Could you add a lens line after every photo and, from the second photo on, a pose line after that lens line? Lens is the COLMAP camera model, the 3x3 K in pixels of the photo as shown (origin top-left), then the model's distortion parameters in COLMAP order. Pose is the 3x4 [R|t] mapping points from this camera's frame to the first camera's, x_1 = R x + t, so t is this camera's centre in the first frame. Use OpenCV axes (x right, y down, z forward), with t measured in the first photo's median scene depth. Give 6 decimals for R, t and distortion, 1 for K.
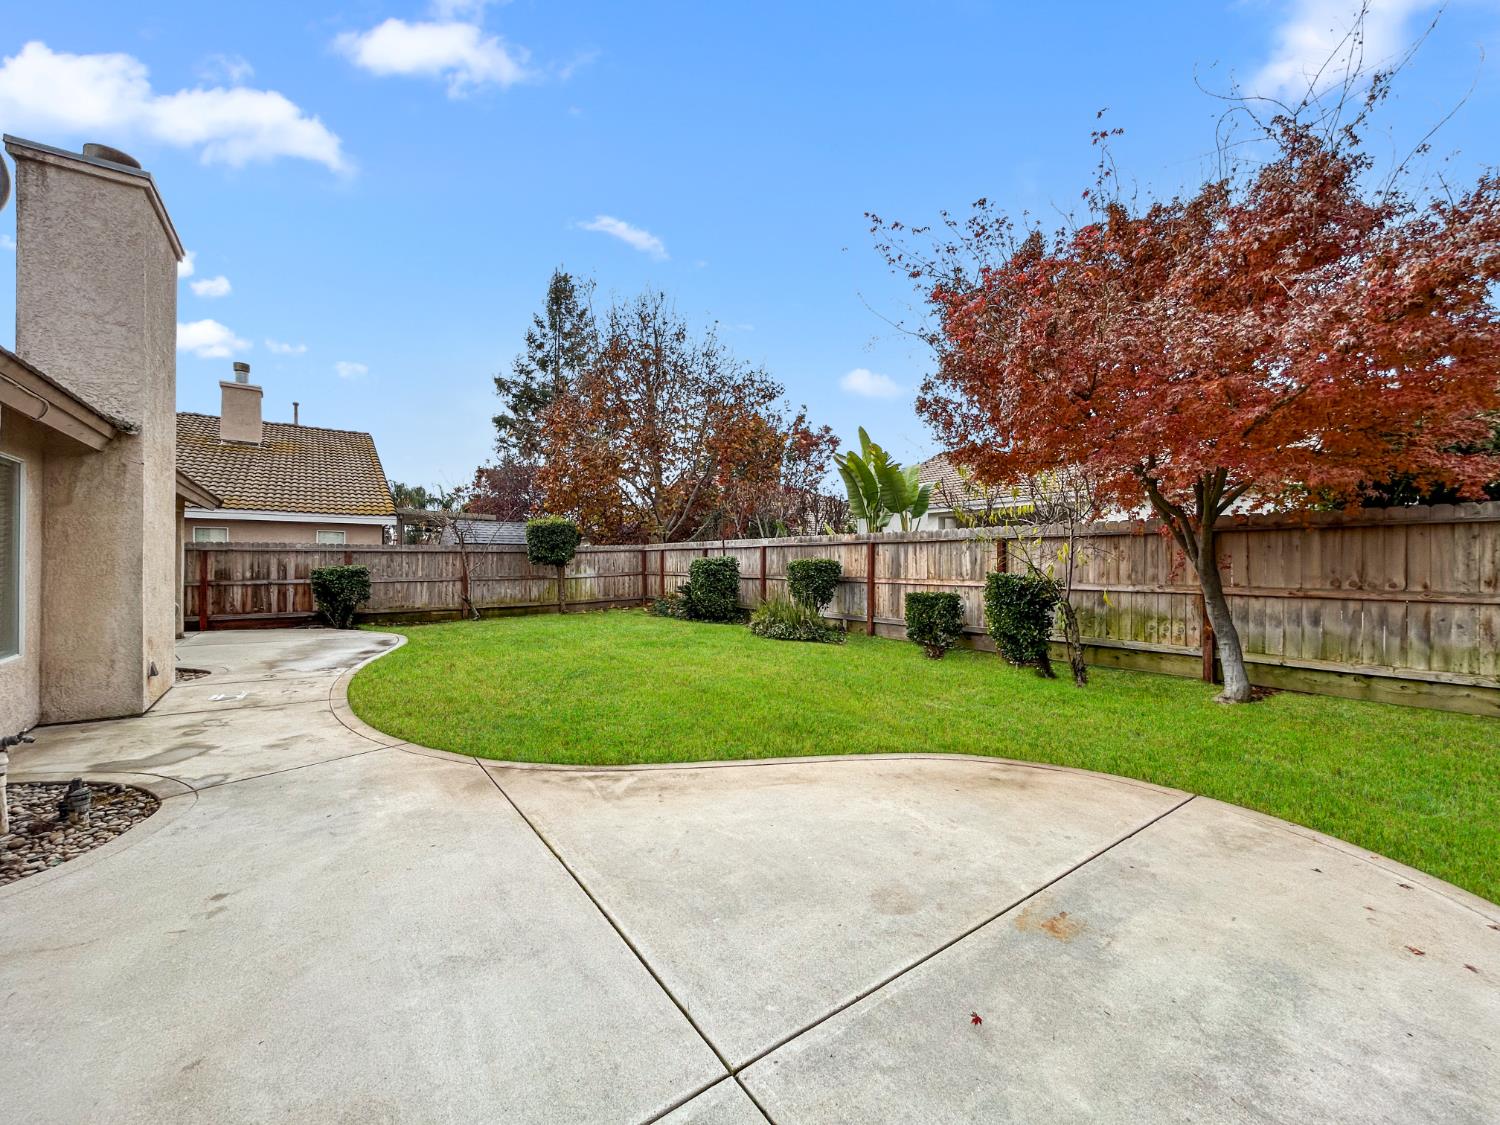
lens RADIAL K [[611.7, 0, 750.1], [0, 611.7, 561.9], [0, 0, 1]] dist [-0.001882, 0.000360]
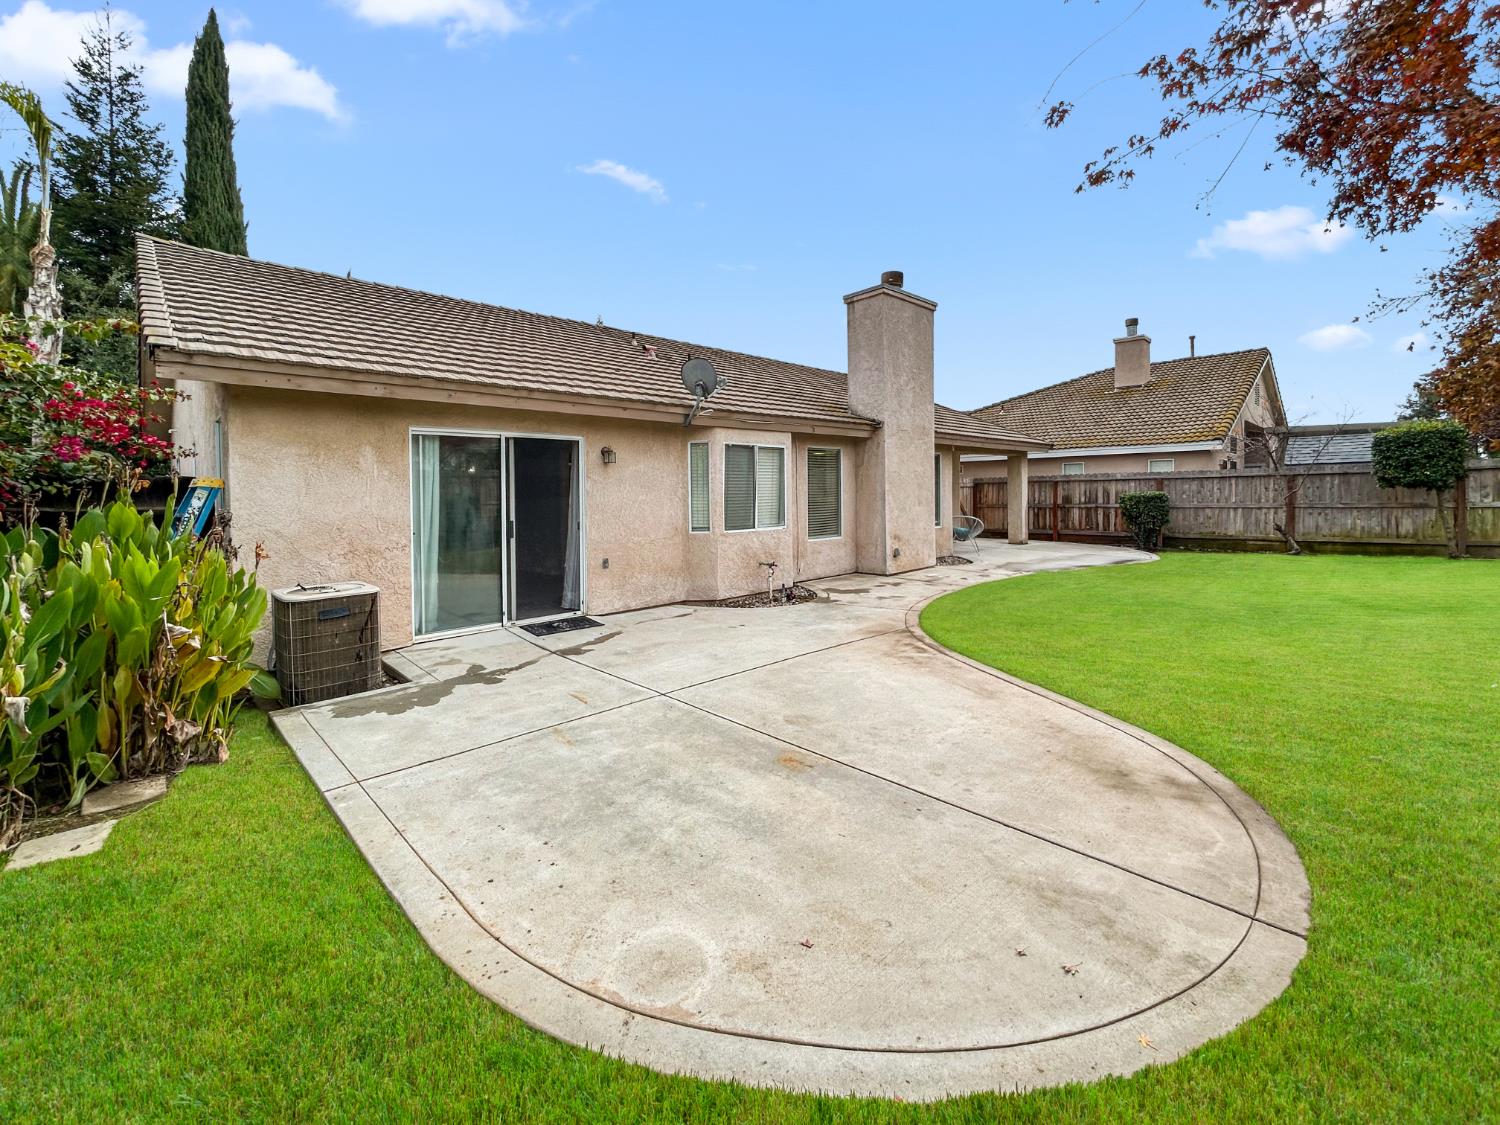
lens RADIAL K [[611.7, 0, 741.9], [0, 611.7, 520.4], [0, 0, 1]] dist [-0.001882, 0.000360]
pose [[0.132897, 0.040300, -0.990310, 0.341342], [0.017853, 0.998914, 0.043046, -0.003243], [0.990969, -0.023401, 0.132033, 0.131599]]
